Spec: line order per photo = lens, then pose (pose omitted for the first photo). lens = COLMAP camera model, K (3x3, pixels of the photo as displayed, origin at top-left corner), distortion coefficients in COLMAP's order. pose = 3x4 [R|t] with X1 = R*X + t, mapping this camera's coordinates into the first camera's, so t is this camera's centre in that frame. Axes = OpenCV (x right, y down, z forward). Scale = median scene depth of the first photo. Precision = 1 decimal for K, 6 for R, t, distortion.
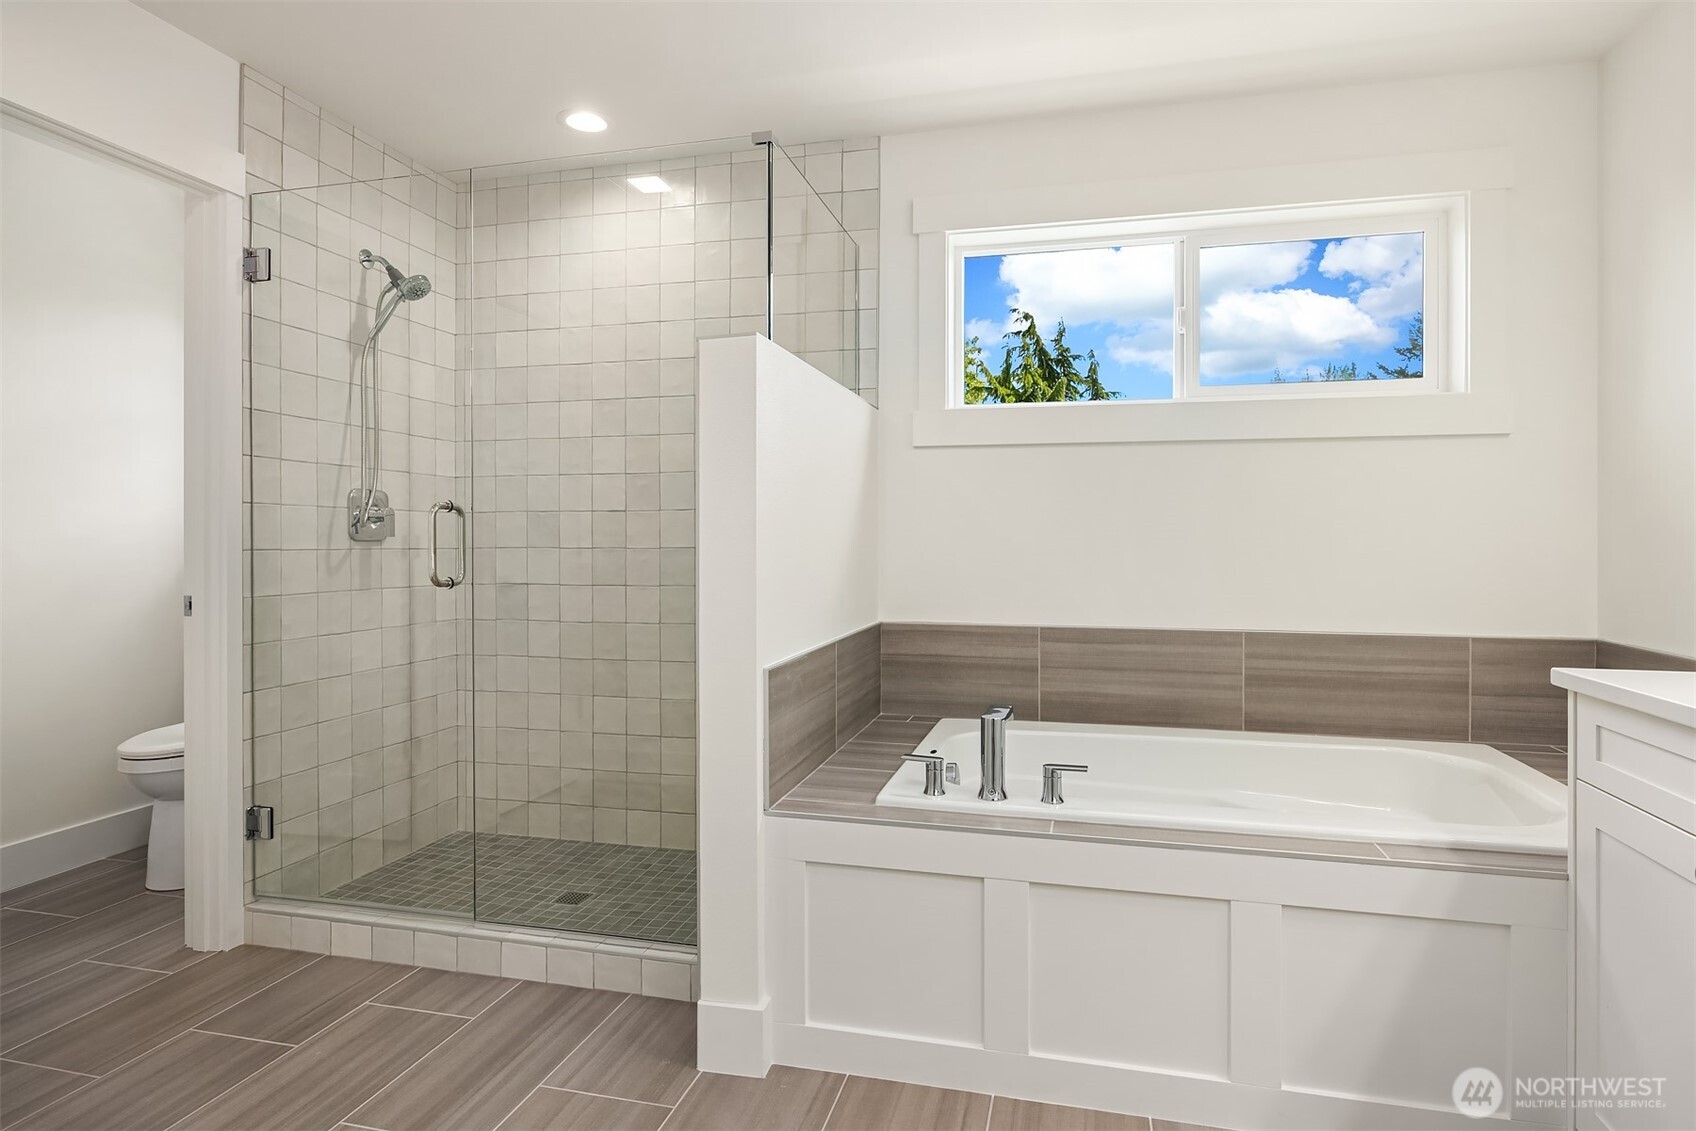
lens RADIAL K [[910.9, 0, 856.1], [0, 910.9, 541.2], [0, 0, 1]] dist [-0.007491, -0.000860]
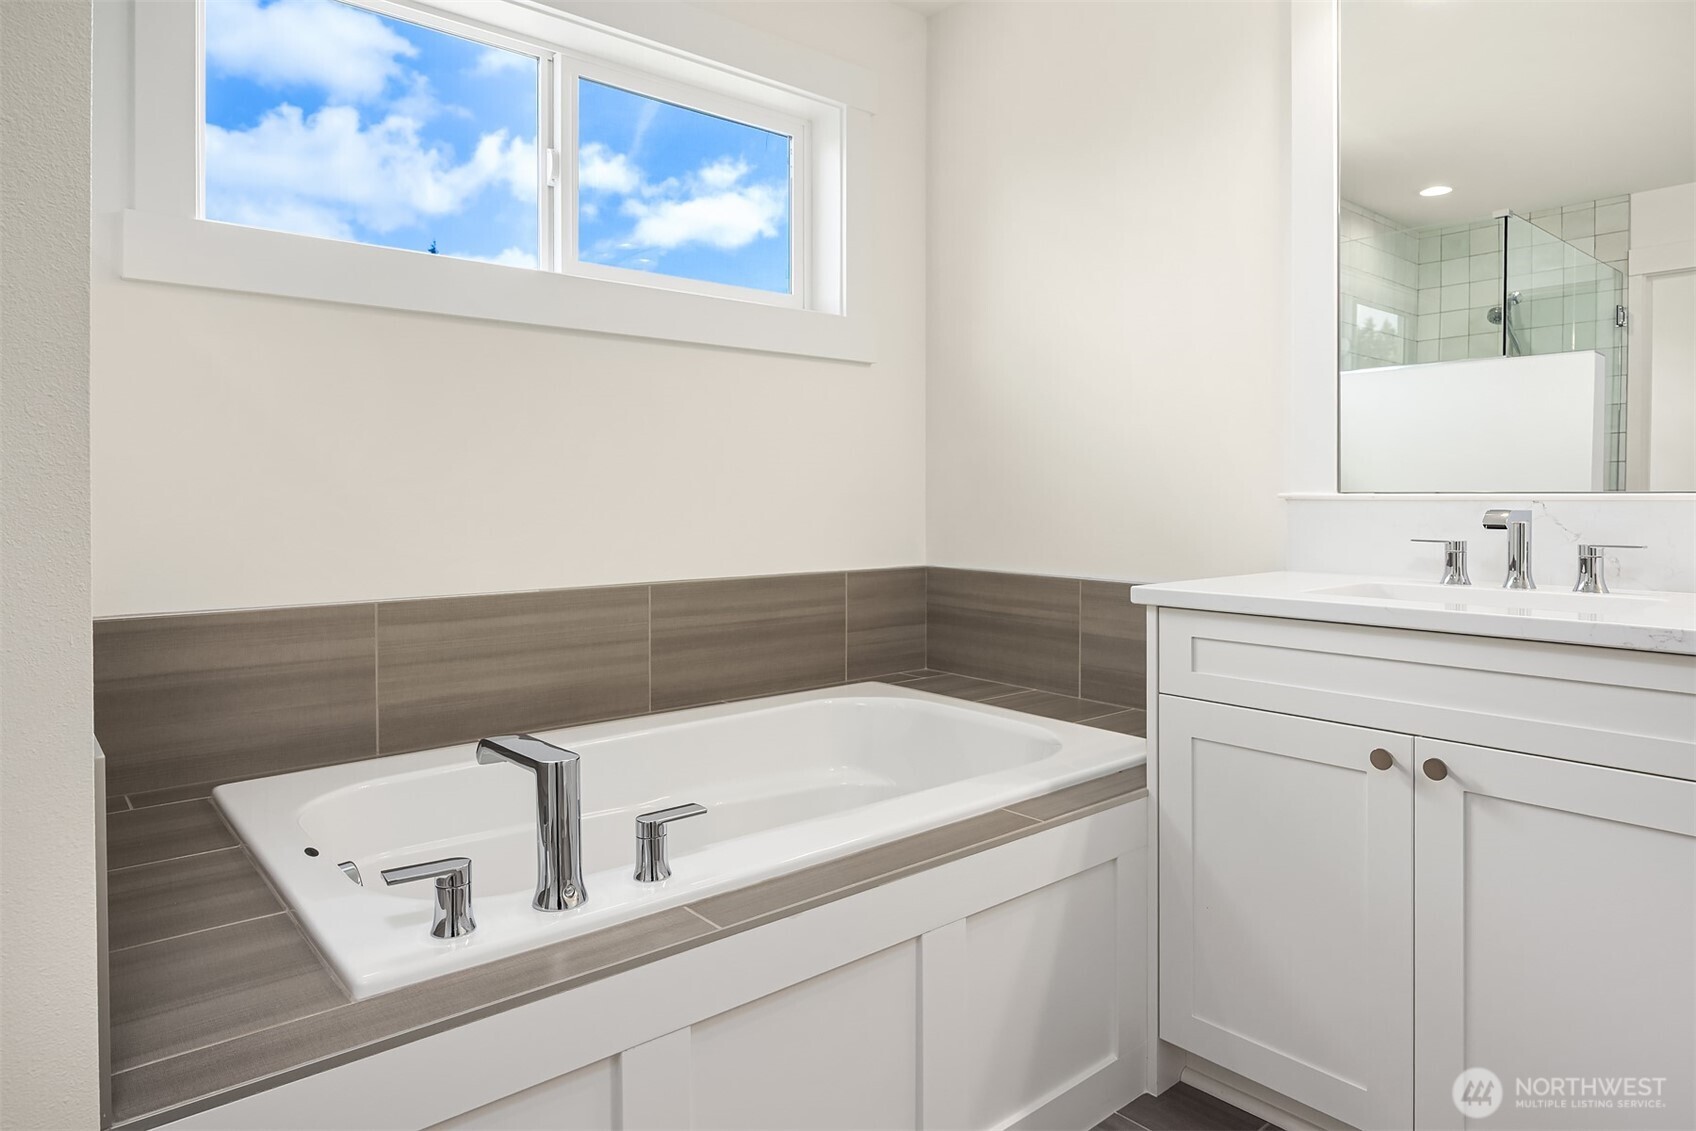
lens RADIAL K [[1004.9, 0, 855.6], [0, 1004.9, 516.1], [0, 0, 1]] dist [-0.004550, 0.002507]
pose [[0.571752, -0.017363, 0.820243, -0.183135], [0.002449, 0.999808, 0.019457, 0.025291], [-0.820423, -0.009116, 0.571685, 0.376414]]
